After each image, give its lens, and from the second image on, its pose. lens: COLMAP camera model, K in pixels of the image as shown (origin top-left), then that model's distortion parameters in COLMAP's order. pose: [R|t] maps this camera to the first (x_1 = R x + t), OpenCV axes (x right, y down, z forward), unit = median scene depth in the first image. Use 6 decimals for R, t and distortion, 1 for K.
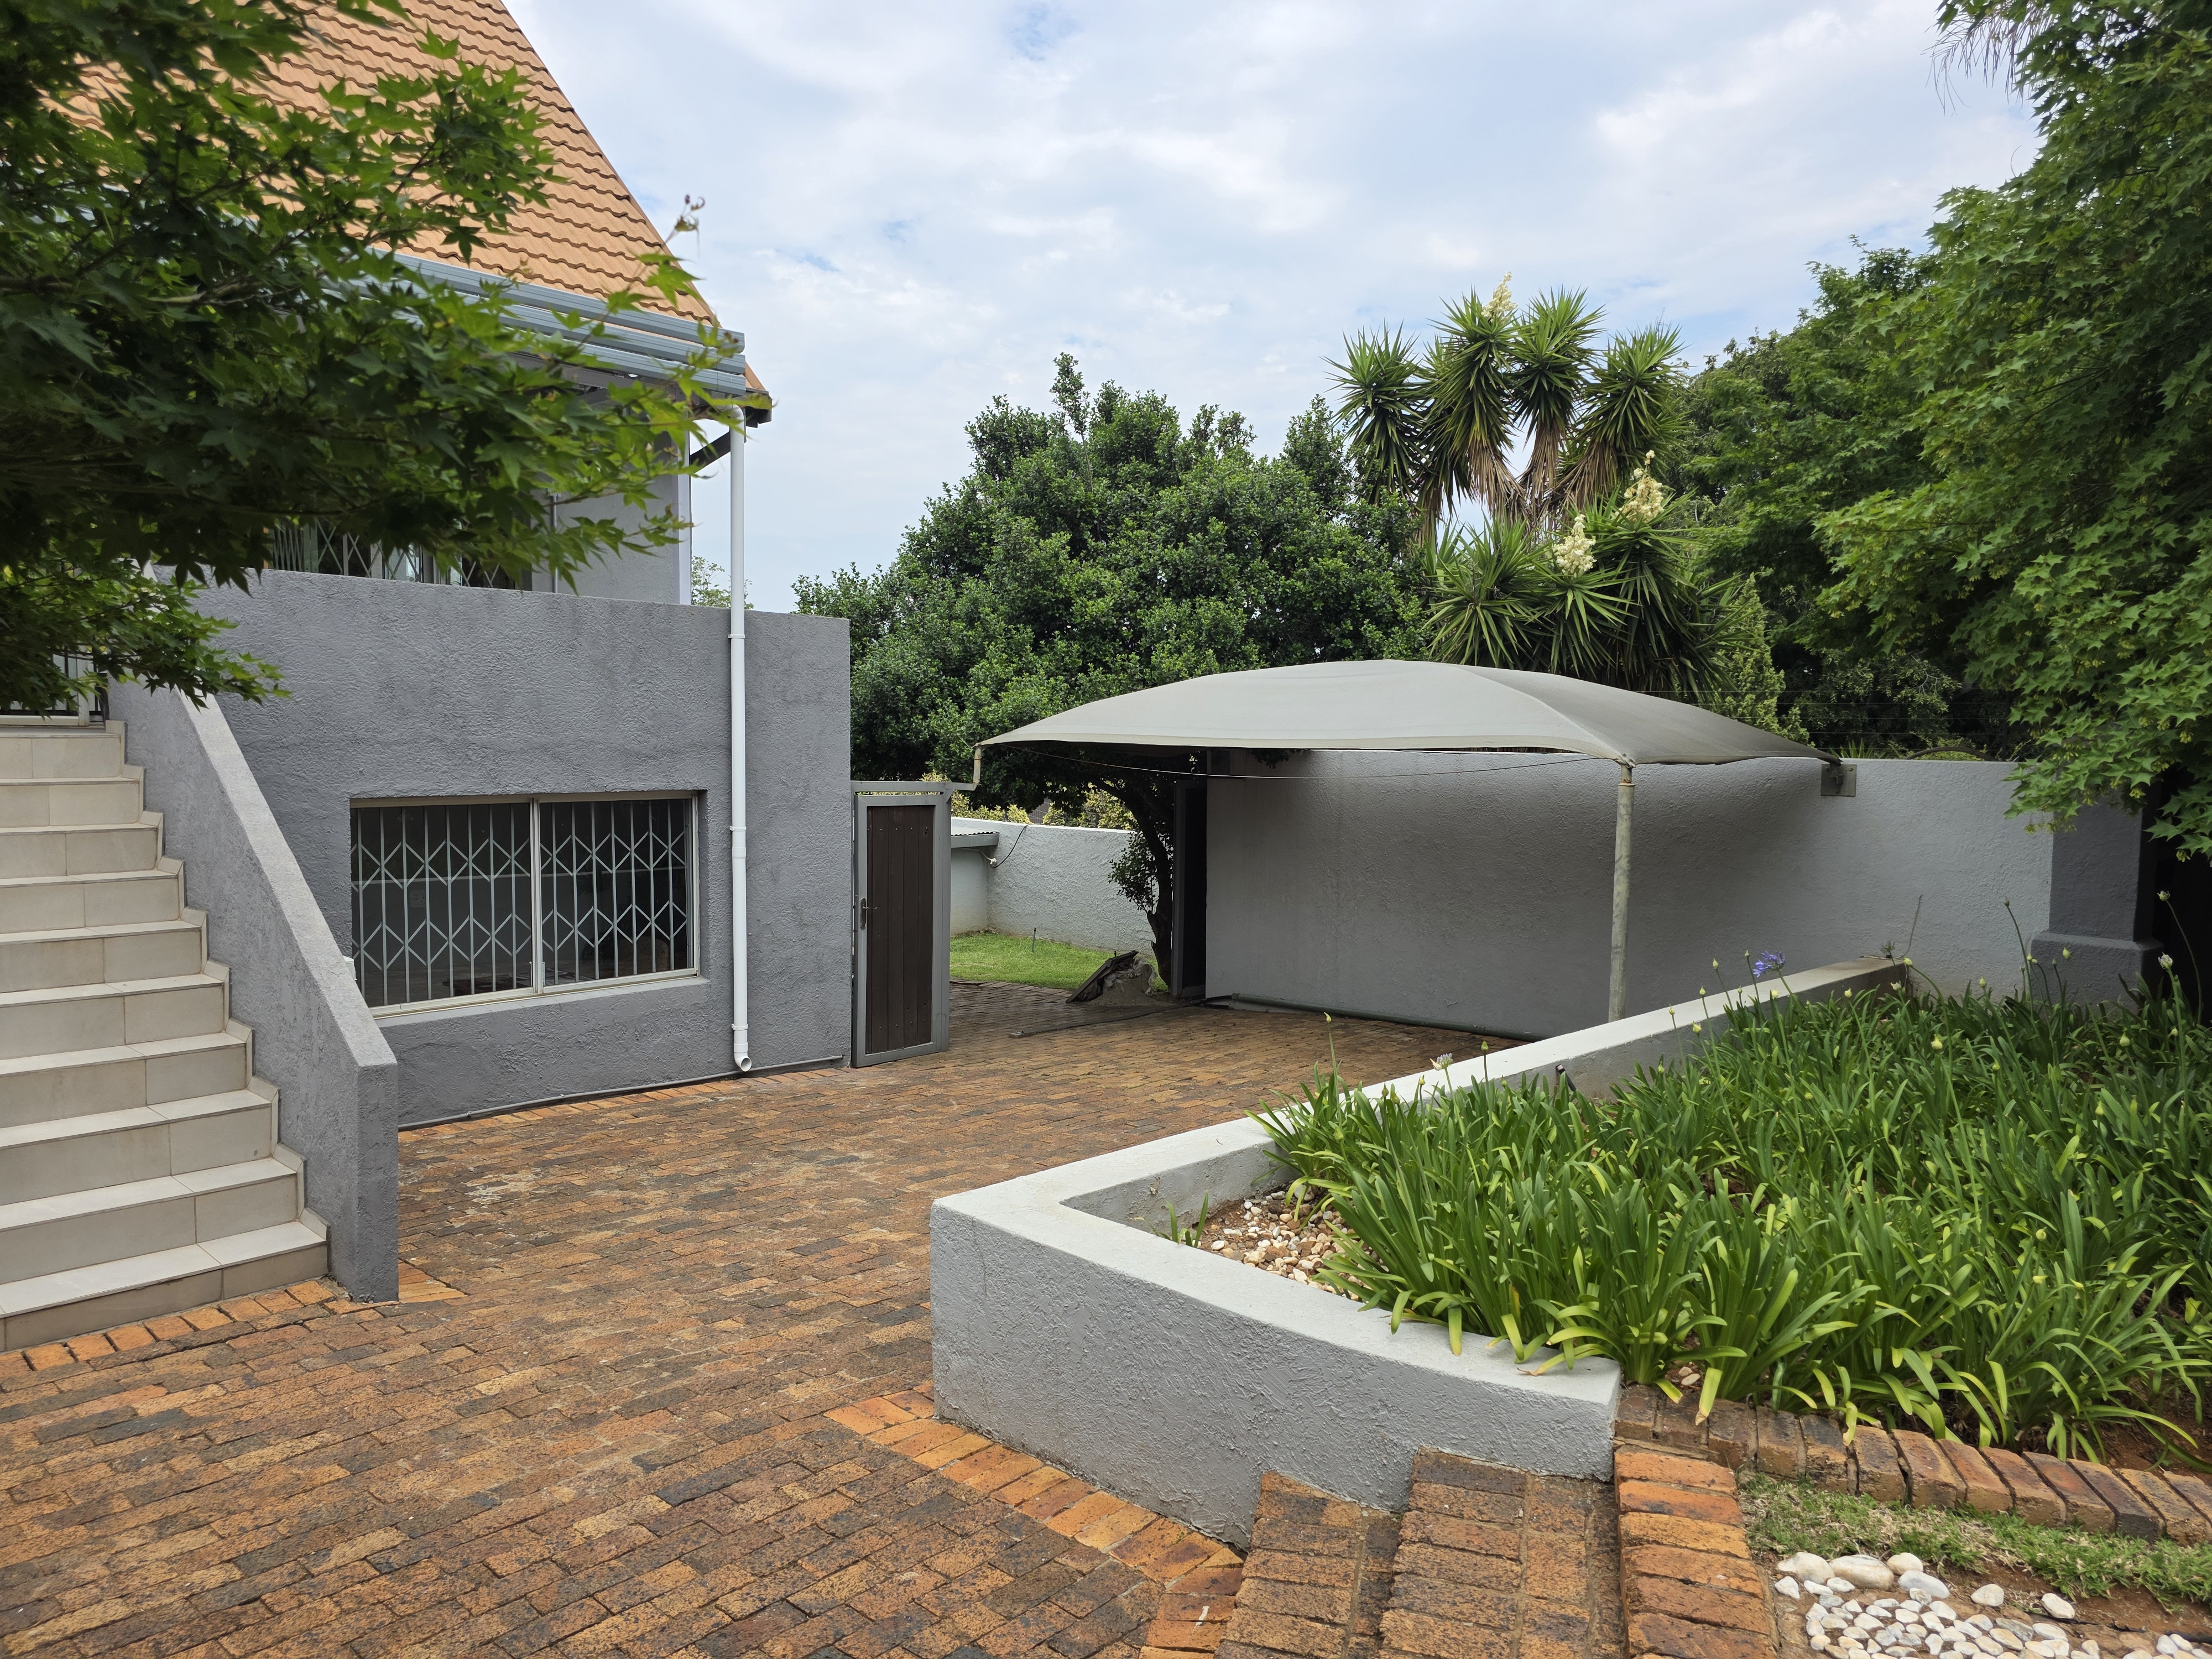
lens RADIAL K [[1477.4, 0, 1107.1], [0, 1477.4, 836.0], [0, 0, 1]] dist [0.065486, -0.059135]
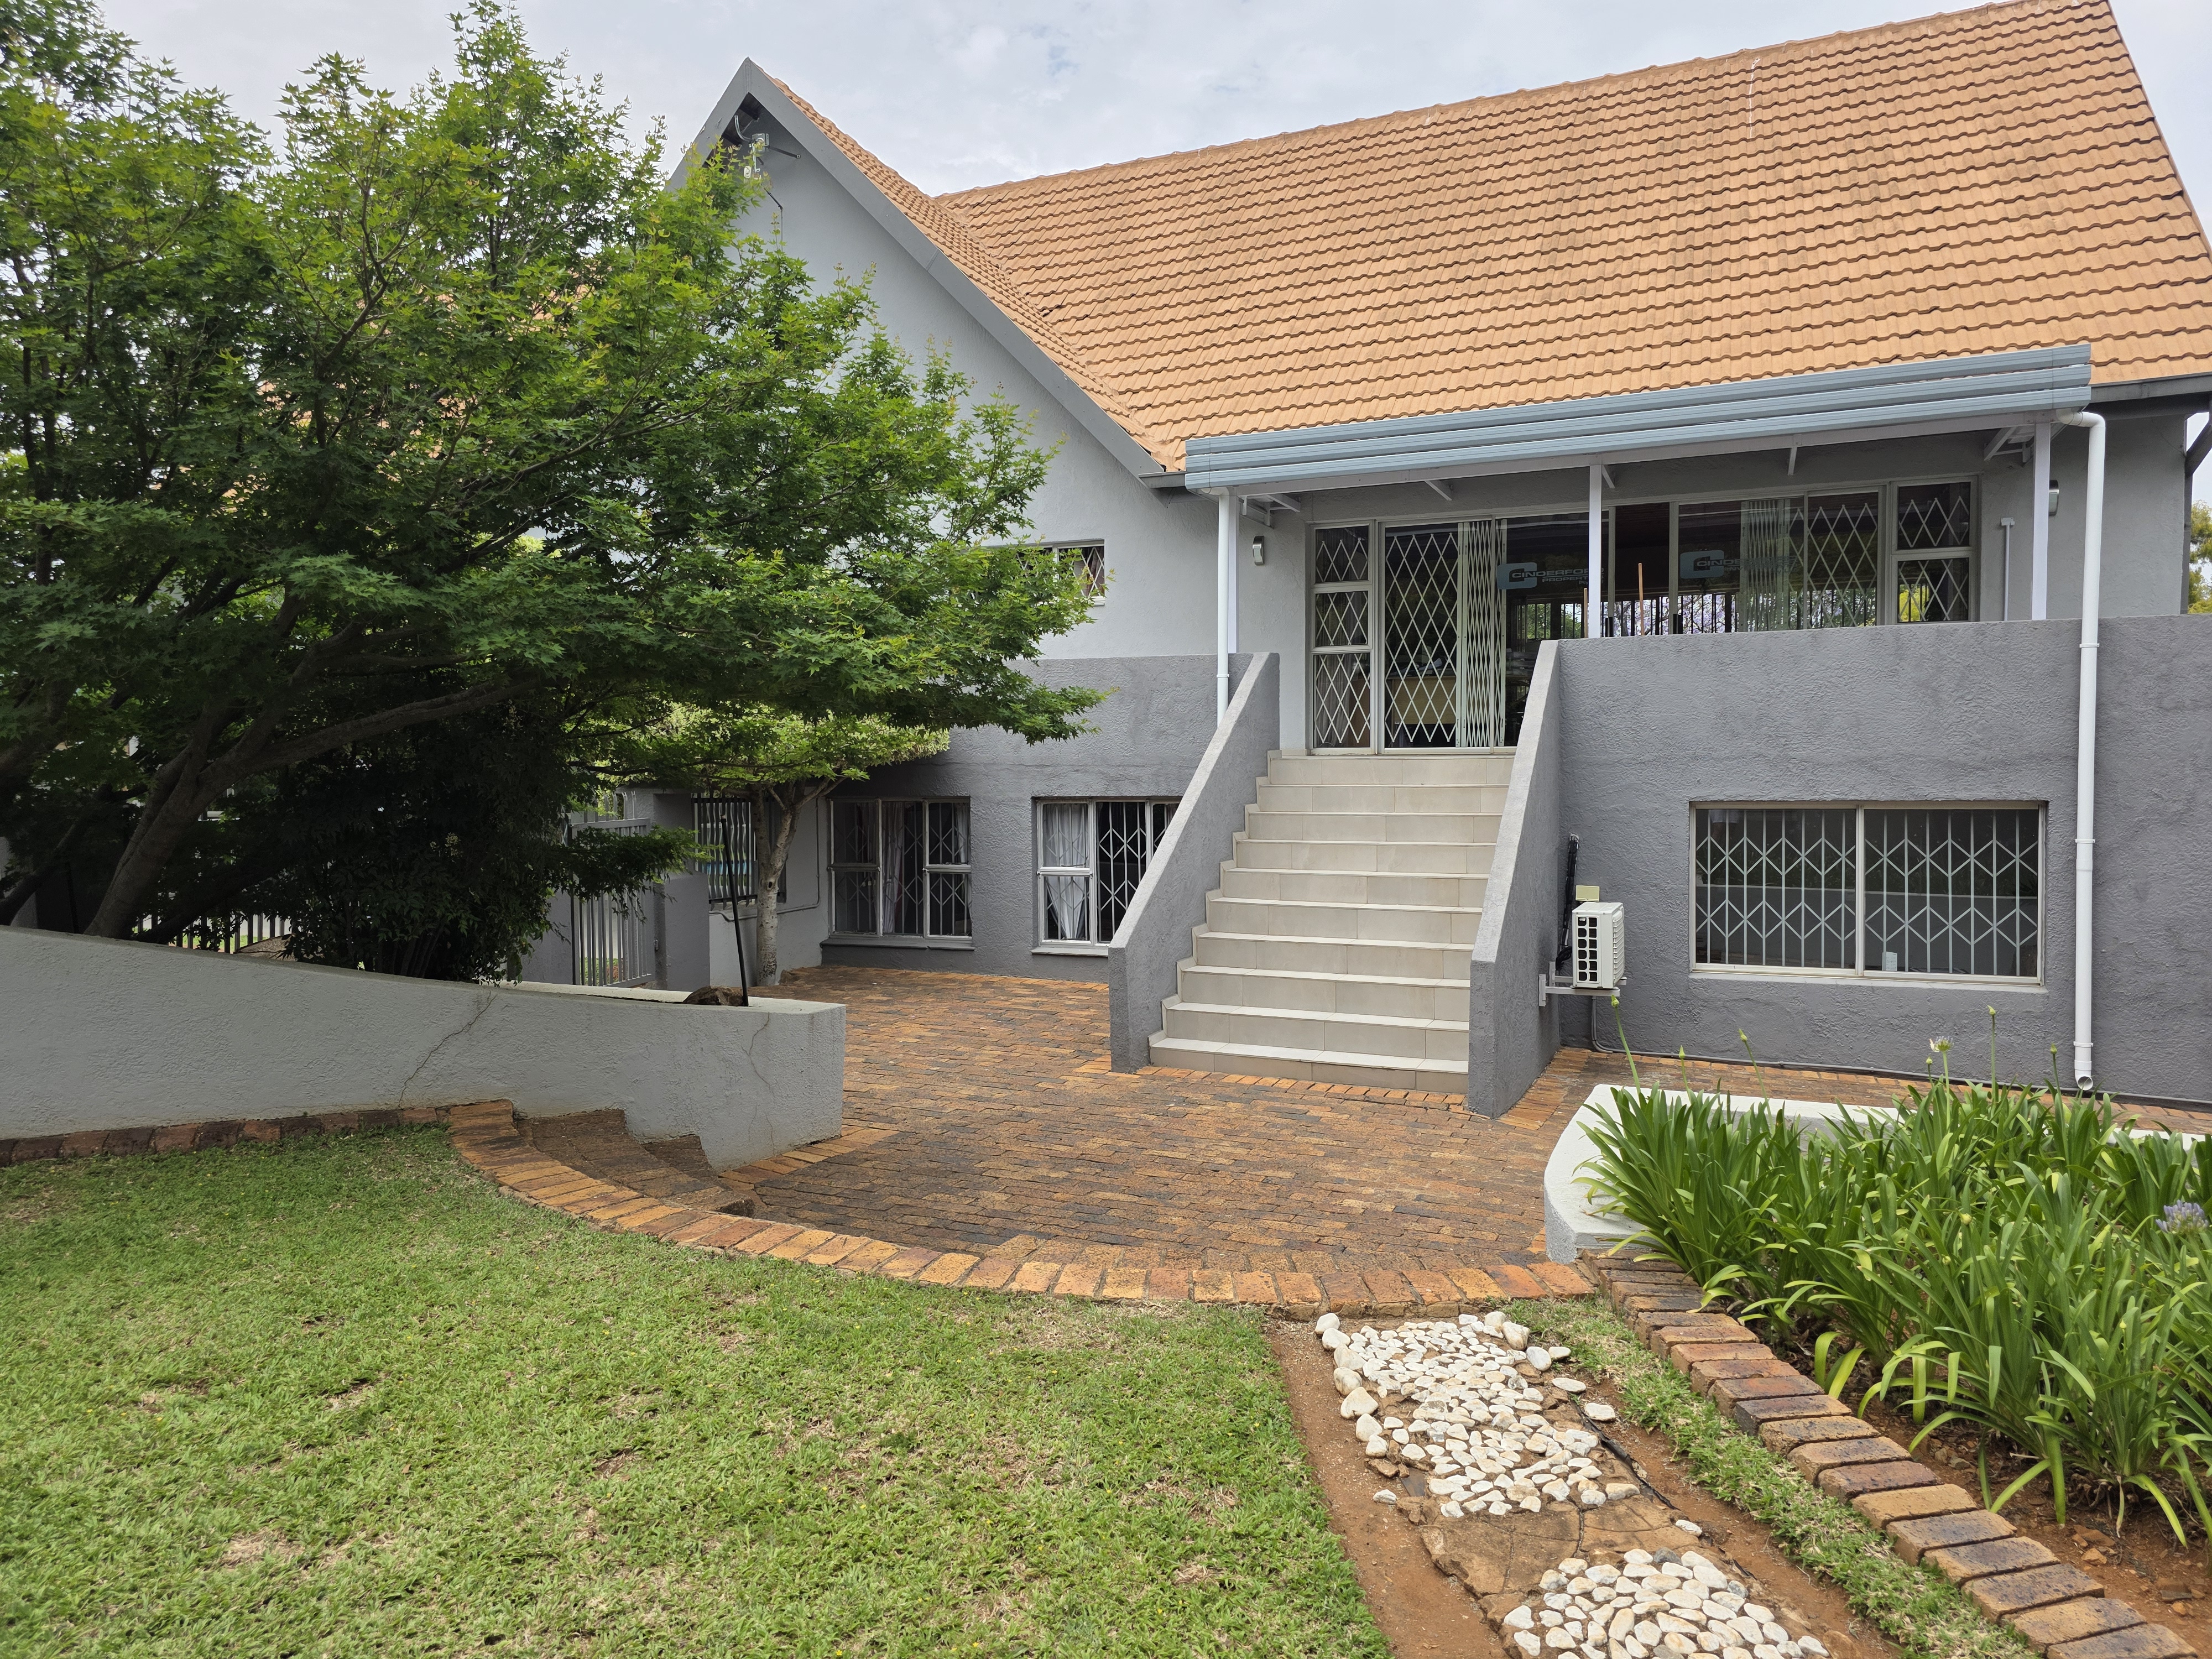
lens RADIAL K [[1477.4, 0, 1110.8], [0, 1477.4, 809.7], [0, 0, 1]] dist [0.065486, -0.059135]
pose [[0.355206, 0.015523, -0.934659, 0.486419], [-0.052282, 0.998627, -0.003283, 0.012623], [0.933325, 0.050032, 0.355530, 0.048233]]
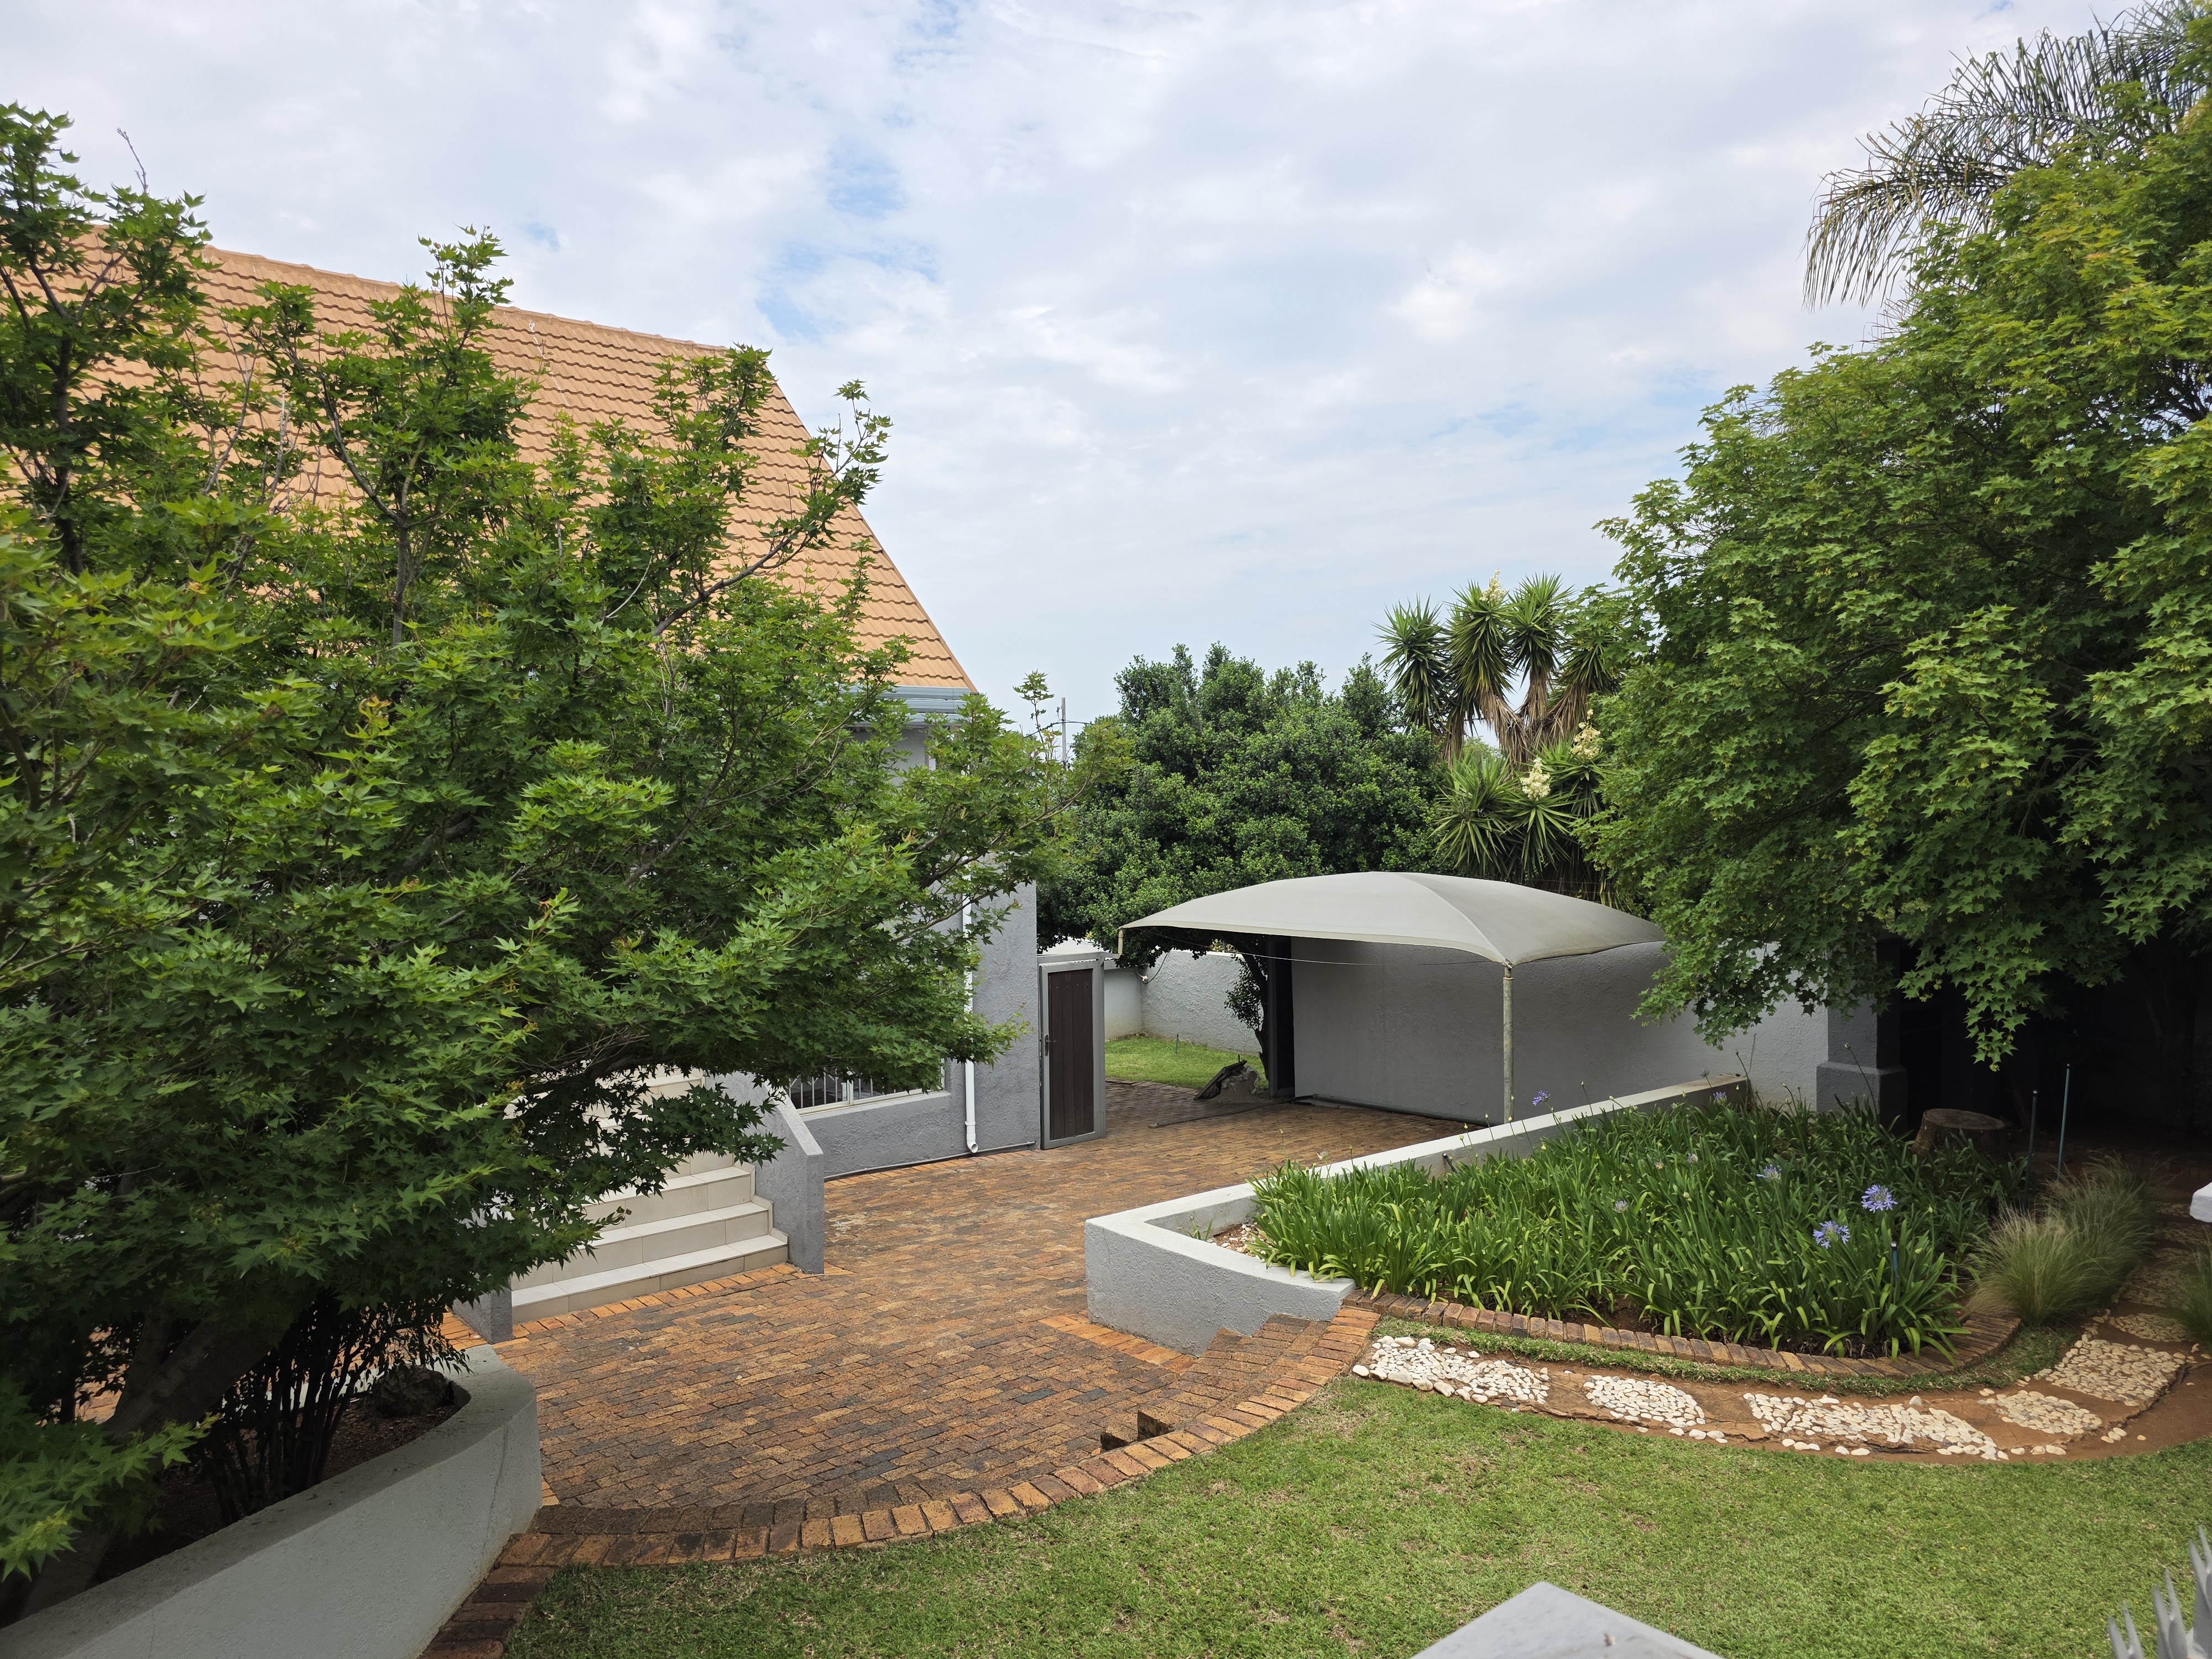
lens RADIAL K [[1477.4, 0, 1106.8], [0, 1477.4, 831.9], [0, 0, 1]] dist [0.065486, -0.059135]
pose [[0.992932, -0.025903, -0.115824, 0.087943], [0.020318, 0.998585, -0.049144, -0.104494], [0.116933, 0.046443, 0.992053, -0.573932]]
